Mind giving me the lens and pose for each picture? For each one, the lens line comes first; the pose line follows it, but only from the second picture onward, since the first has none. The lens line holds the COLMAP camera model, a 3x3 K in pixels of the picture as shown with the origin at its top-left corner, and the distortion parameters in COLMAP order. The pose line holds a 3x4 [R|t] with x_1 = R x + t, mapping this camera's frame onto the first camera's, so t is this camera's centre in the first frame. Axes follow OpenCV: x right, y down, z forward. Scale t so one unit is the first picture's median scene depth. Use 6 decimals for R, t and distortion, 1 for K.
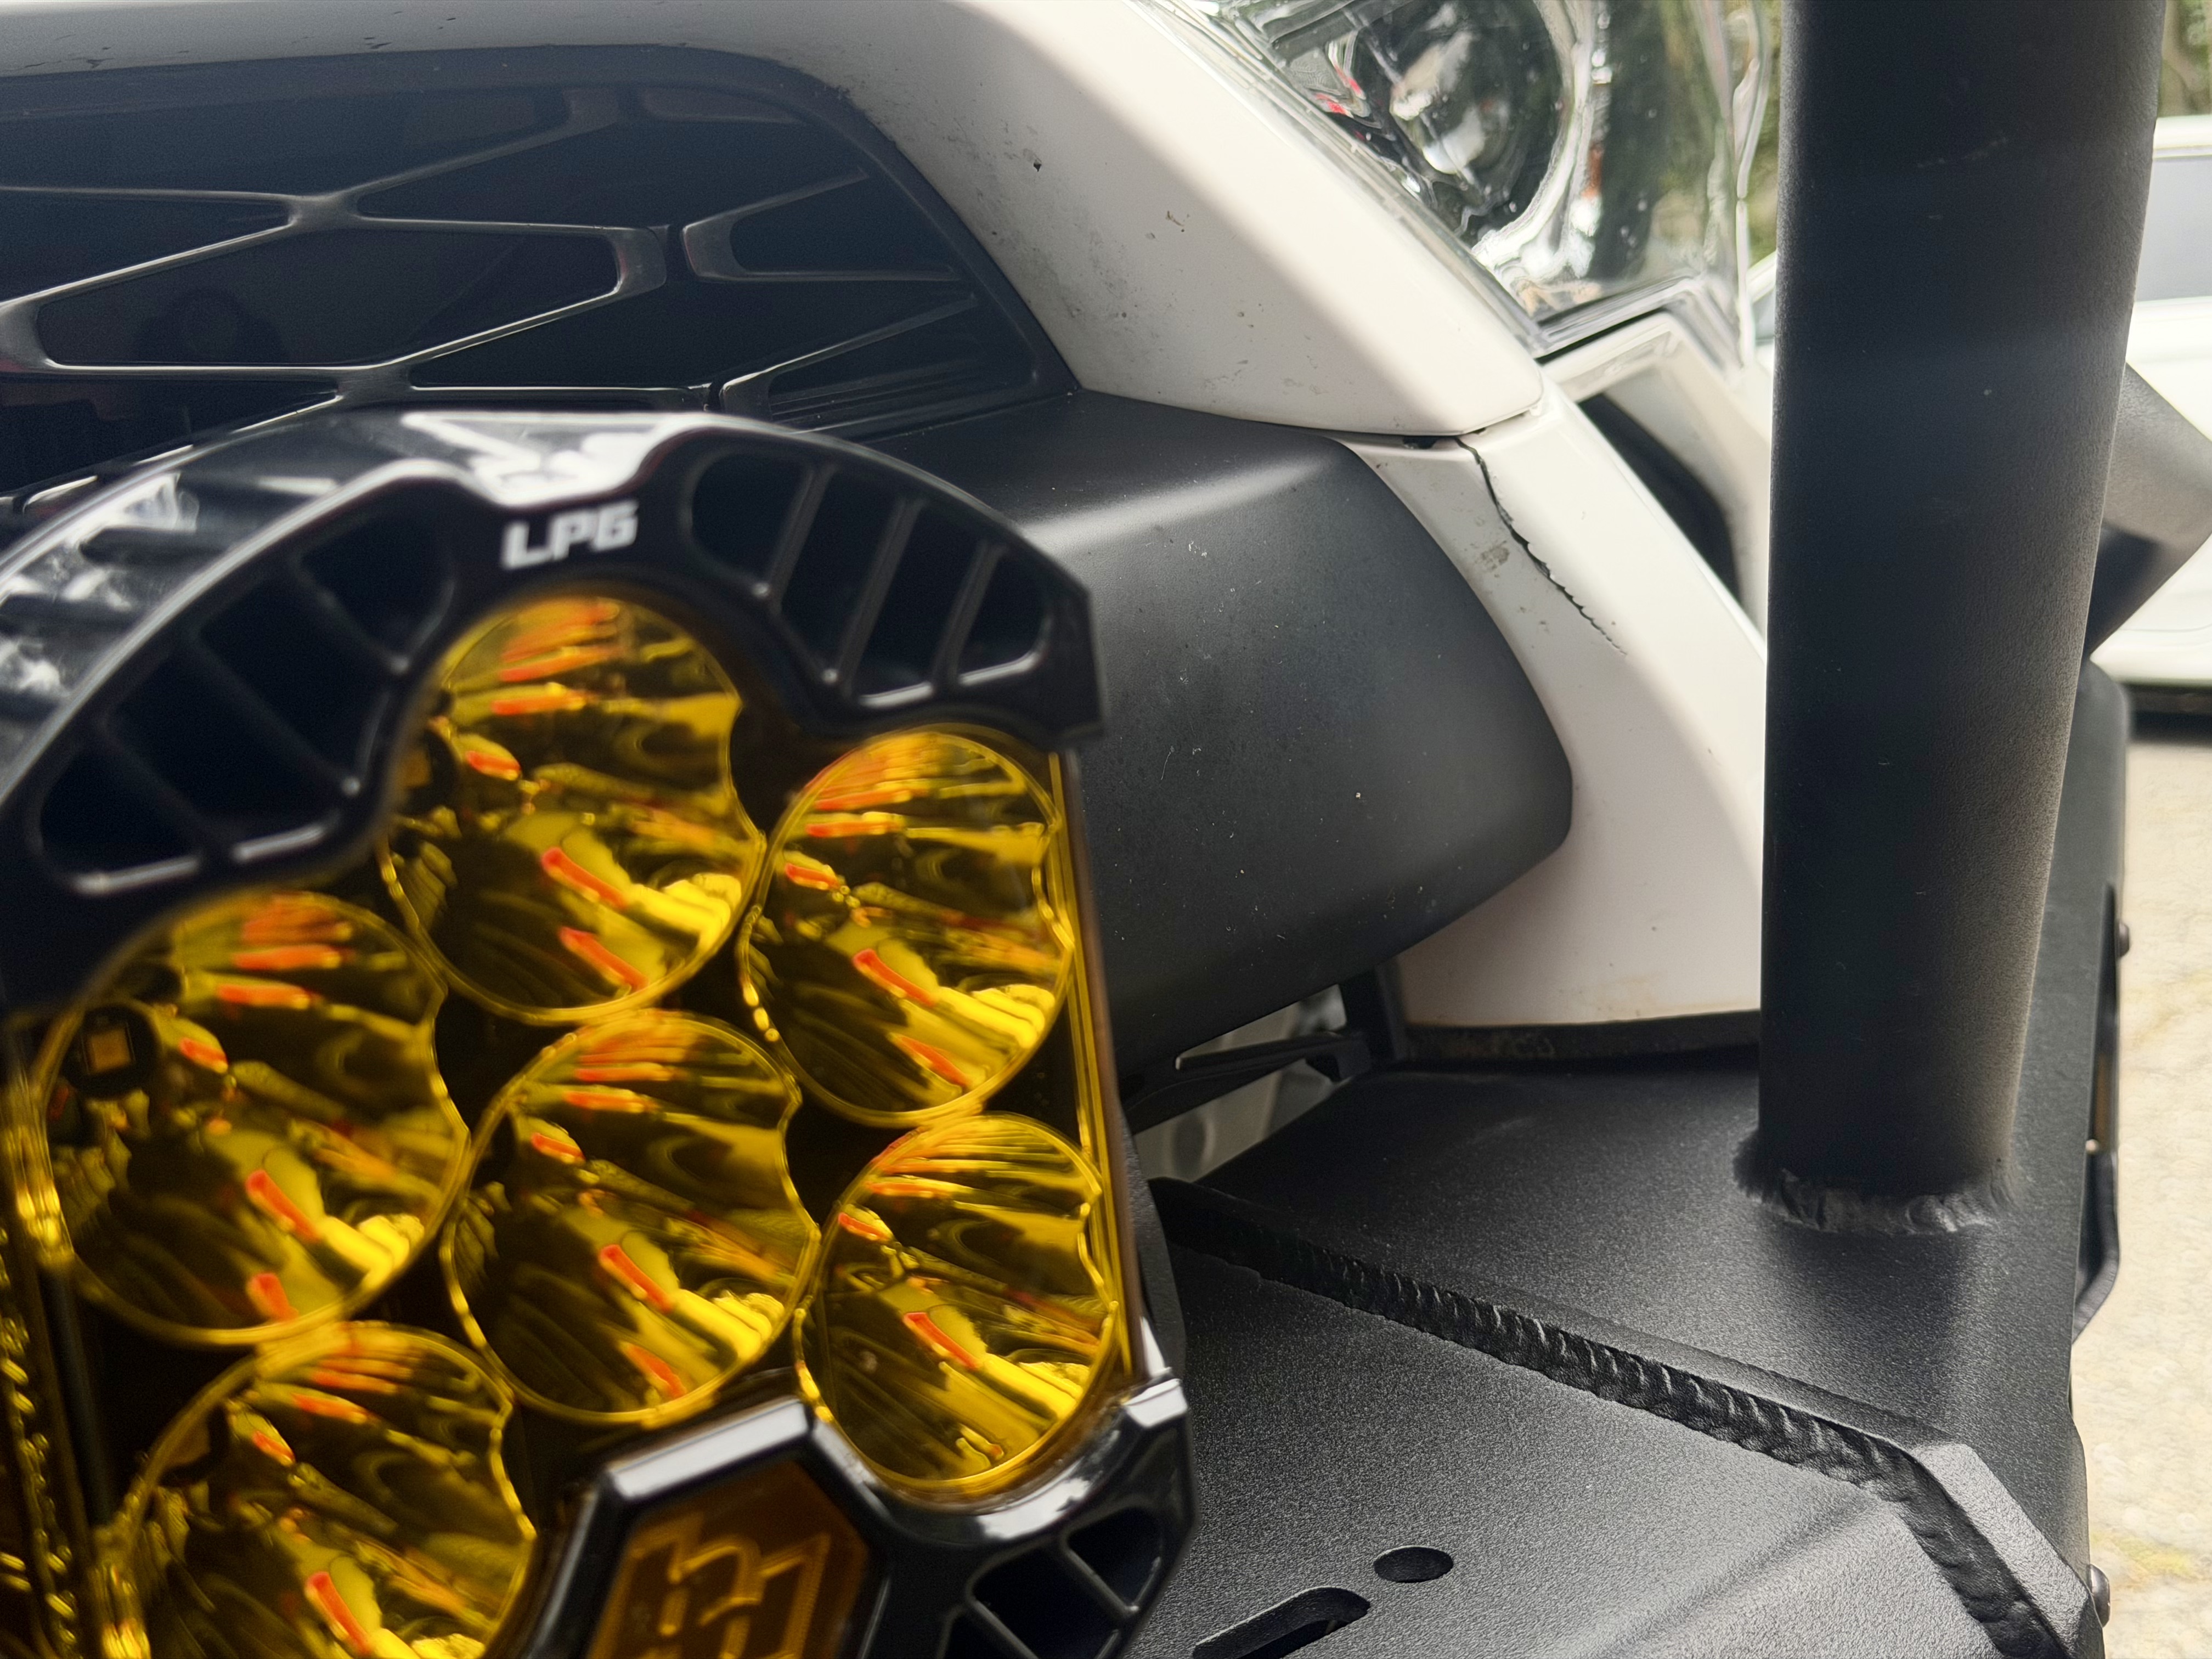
lens RADIAL K [[3064.6, 0, 1103.7], [0, 3064.6, 835.5], [0, 0, 1]] dist [0.021167, 0.000000]
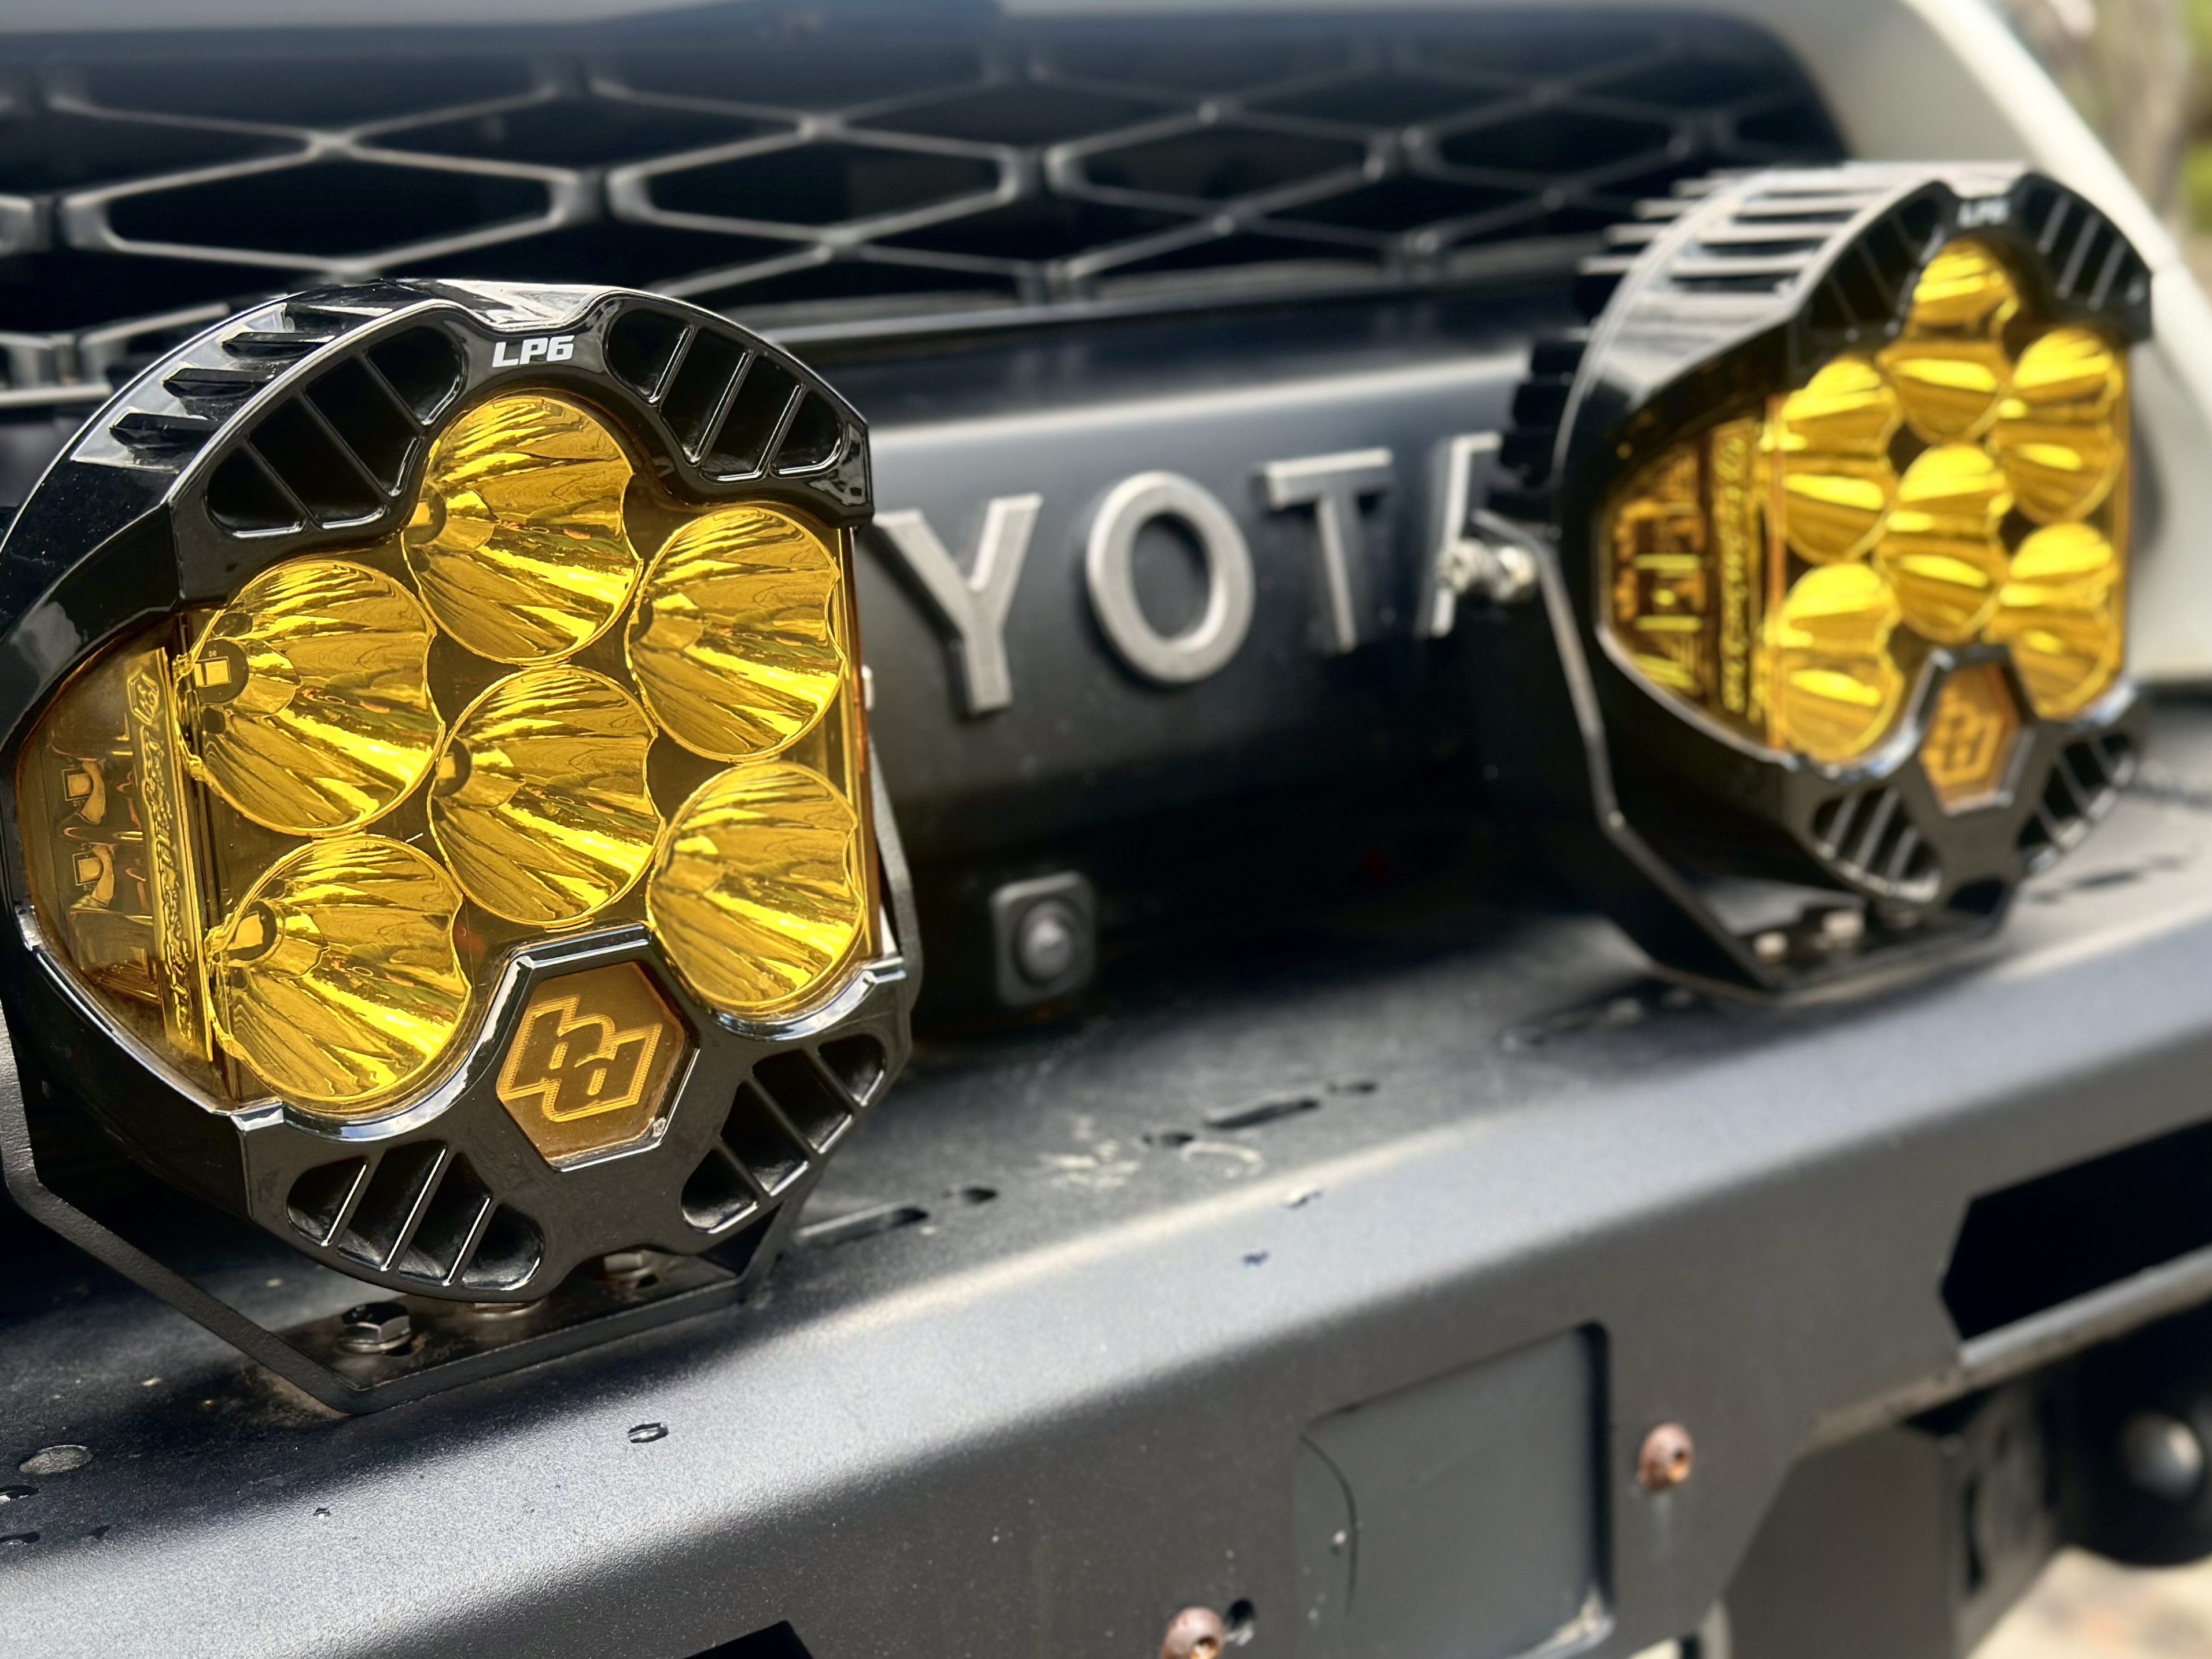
lens RADIAL K [[3139.0, 0, 1110.0], [0, 3139.0, 824.3], [0, 0, 1]] dist [-0.000983, 0.000000]
pose [[0.998005, 0.053325, 0.033795, 0.078953], [-0.053158, 0.998569, -0.005802, 0.131269], [-0.034056, 0.003993, 0.999412, -0.601768]]
